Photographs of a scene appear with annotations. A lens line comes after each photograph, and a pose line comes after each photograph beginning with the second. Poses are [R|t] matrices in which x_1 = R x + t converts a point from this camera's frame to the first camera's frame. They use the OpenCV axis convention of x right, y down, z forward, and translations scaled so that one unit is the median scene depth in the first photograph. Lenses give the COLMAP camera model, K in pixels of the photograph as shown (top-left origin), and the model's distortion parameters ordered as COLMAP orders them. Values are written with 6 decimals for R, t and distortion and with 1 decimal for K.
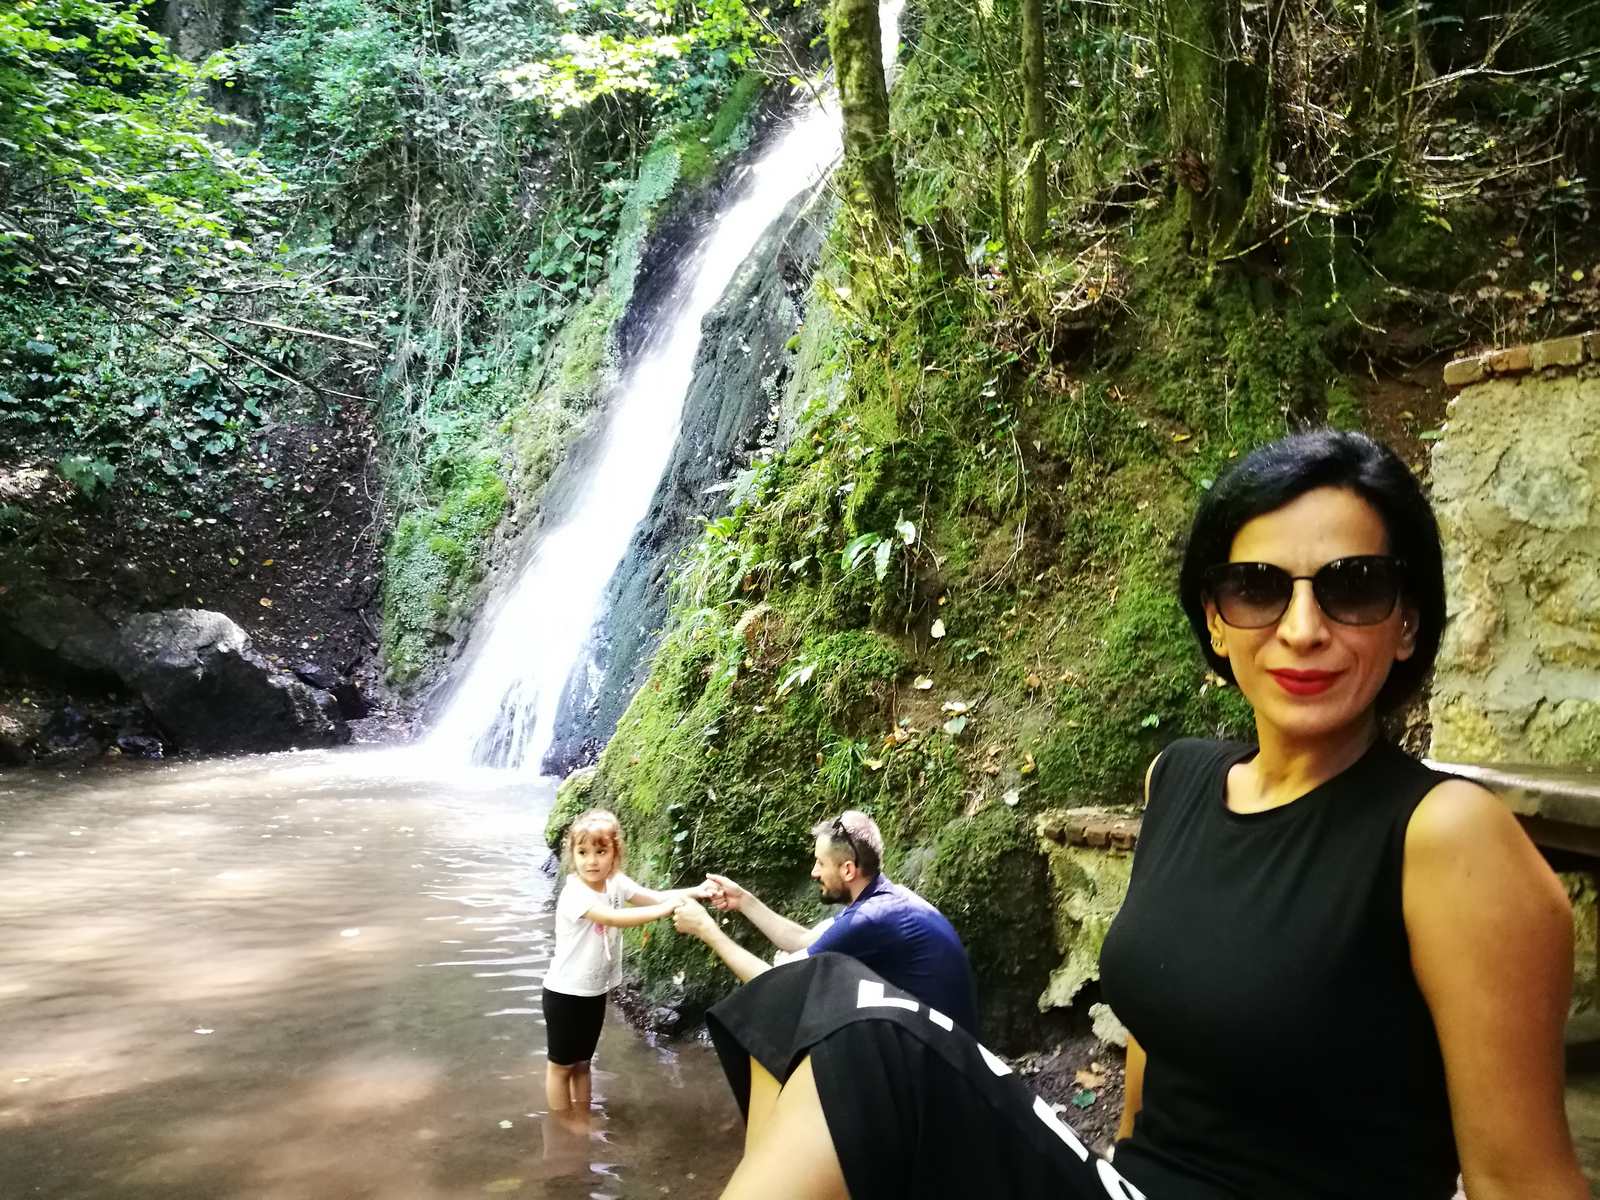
lens RADIAL K [[1244.7, 0, 769.2], [0, 1244.7, 599.7], [0, 0, 1]] dist [0.004898, 0.002079]
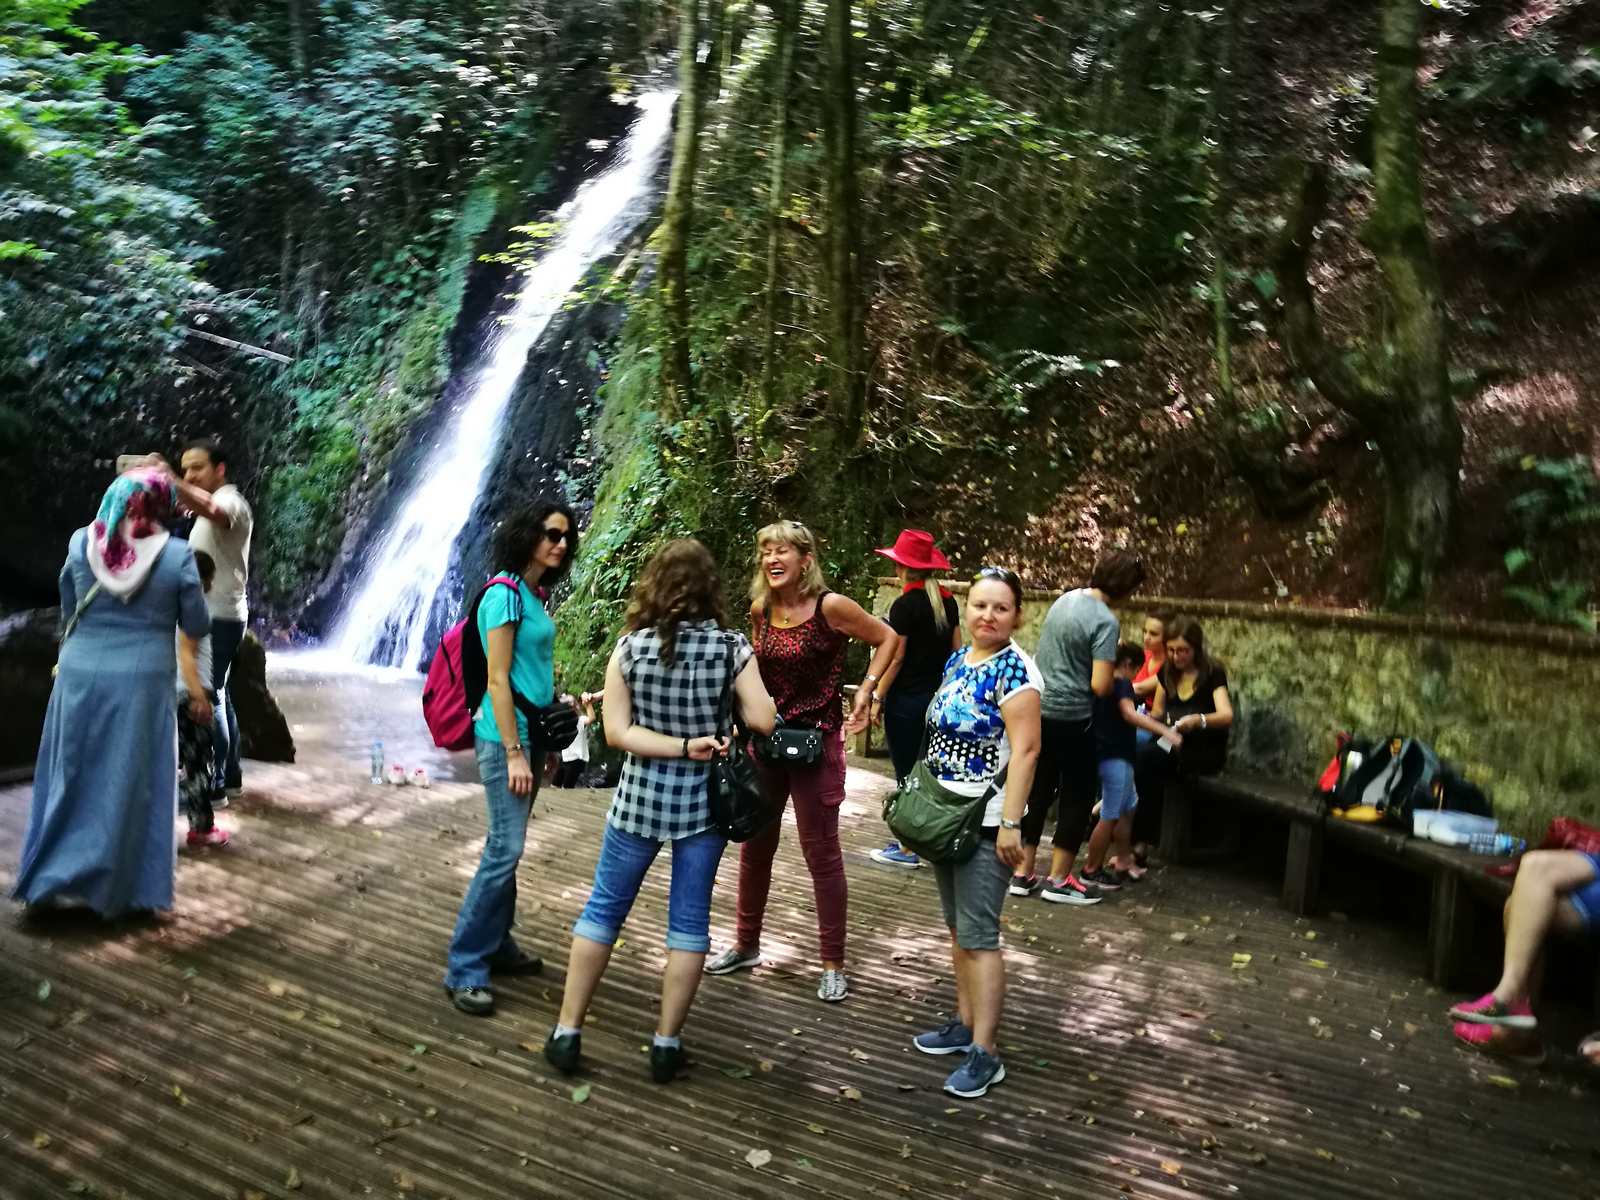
lens RADIAL K [[1244.7, 0, 769.2], [0, 1244.7, 599.7], [0, 0, 1]] dist [0.004898, 0.002079]
pose [[0.970003, 0.035949, 0.240421, -0.101125], [-0.056009, 0.995447, 0.077130, -0.060816], [-0.236554, -0.088282, 0.967599, -0.386042]]
